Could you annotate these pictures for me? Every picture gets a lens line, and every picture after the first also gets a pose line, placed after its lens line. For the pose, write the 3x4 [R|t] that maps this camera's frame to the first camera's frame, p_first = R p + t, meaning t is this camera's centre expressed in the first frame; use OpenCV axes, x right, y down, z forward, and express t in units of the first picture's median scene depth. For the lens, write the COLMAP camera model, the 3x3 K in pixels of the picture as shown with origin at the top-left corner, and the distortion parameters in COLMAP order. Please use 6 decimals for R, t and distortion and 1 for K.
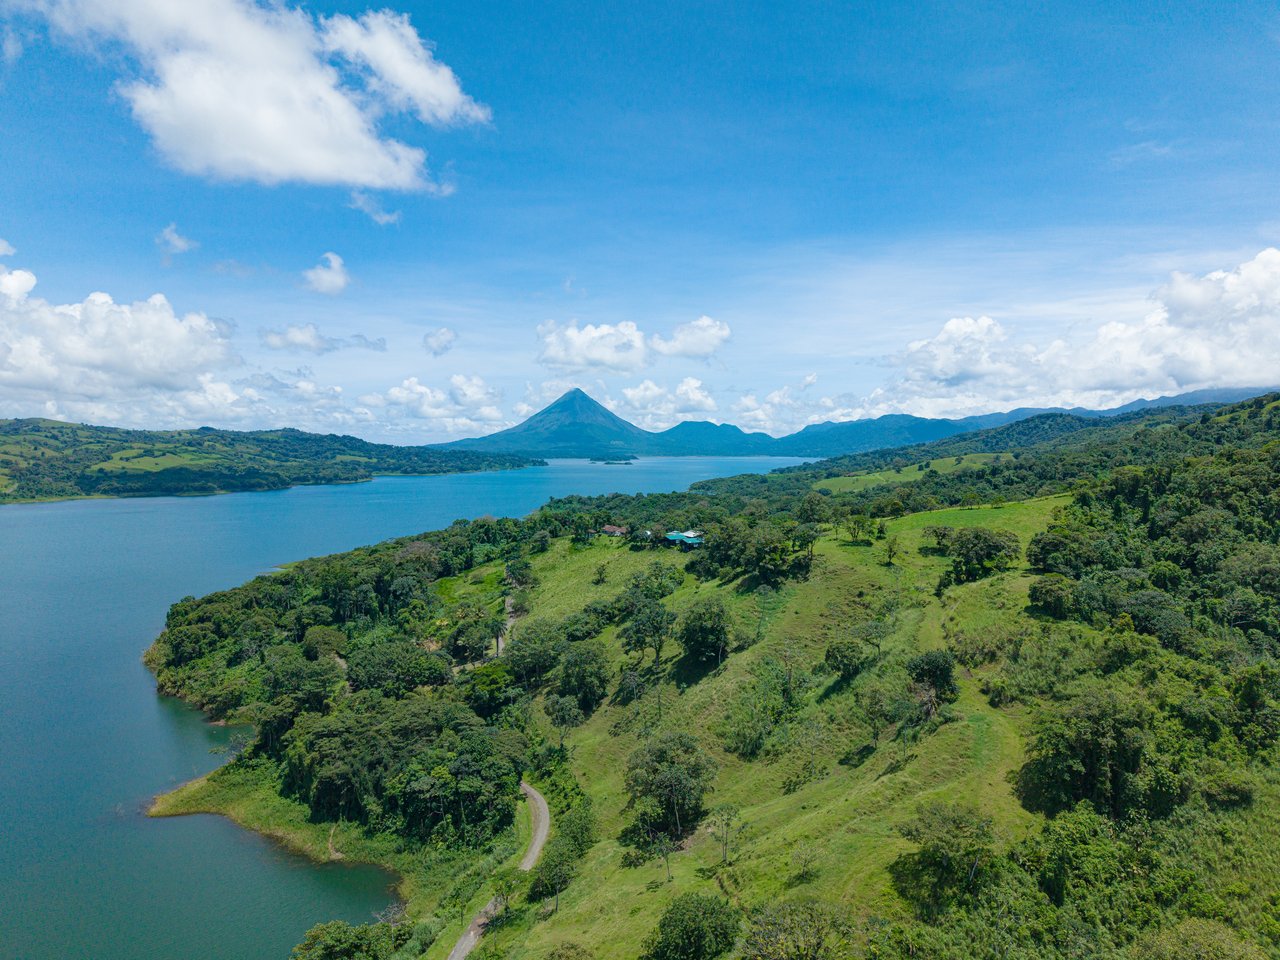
lens RADIAL K [[870.7, 0, 661.9], [0, 870.7, 472.7], [0, 0, 1]] dist [0.071509, -0.097580]
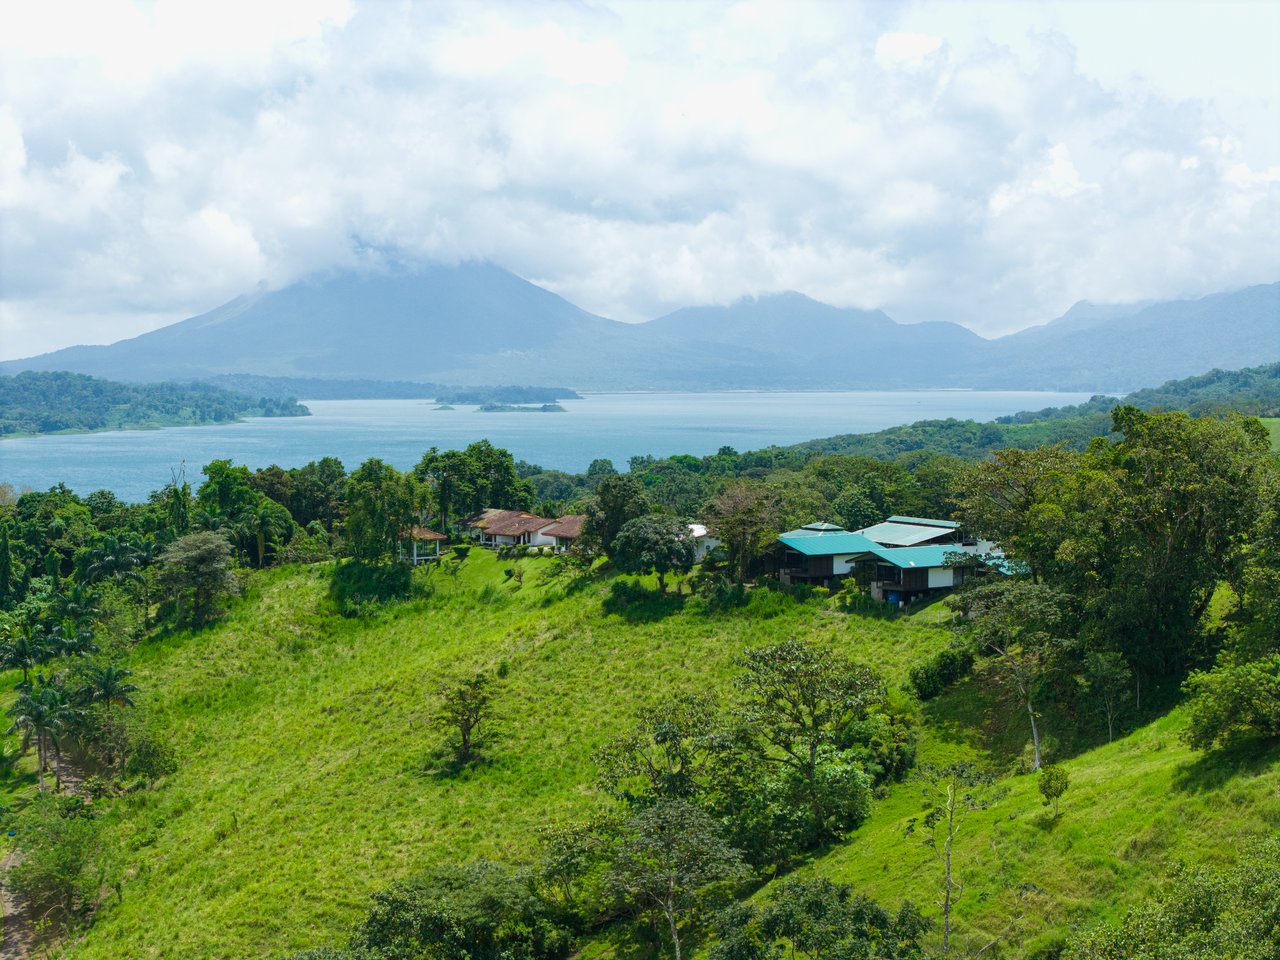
lens RADIAL K [[2551.4, 0, 640.0], [0, 2551.4, 480.0], [0, 0, 1]] dist [-0.311477, 1.940298]
pose [[0.999973, -0.006619, -0.003251, -0.024192], [0.006659, 0.999902, 0.012298, 0.046138], [0.003170, -0.012319, 0.999919, 0.359877]]
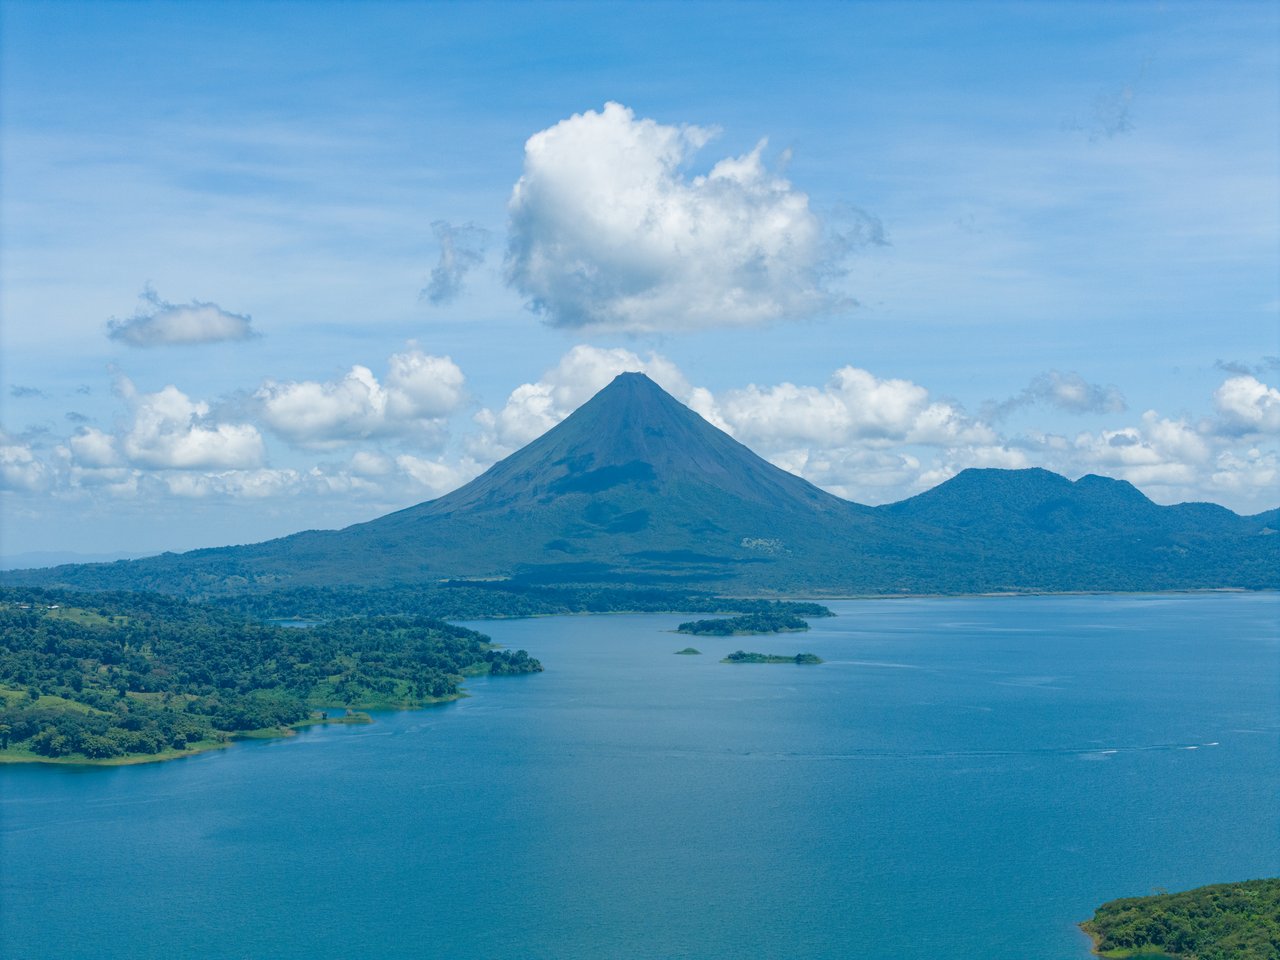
lens RADIAL K [[2531.0, 0, 640.0], [0, 2531.0, 480.0], [0, 0, 1]] dist [-0.143422, 0.043252]
pose [[0.995269, -0.010397, -0.096601, -0.112591], [0.006093, 0.998980, -0.044751, -0.341572], [0.096968, 0.043951, 0.994317, 1.274813]]
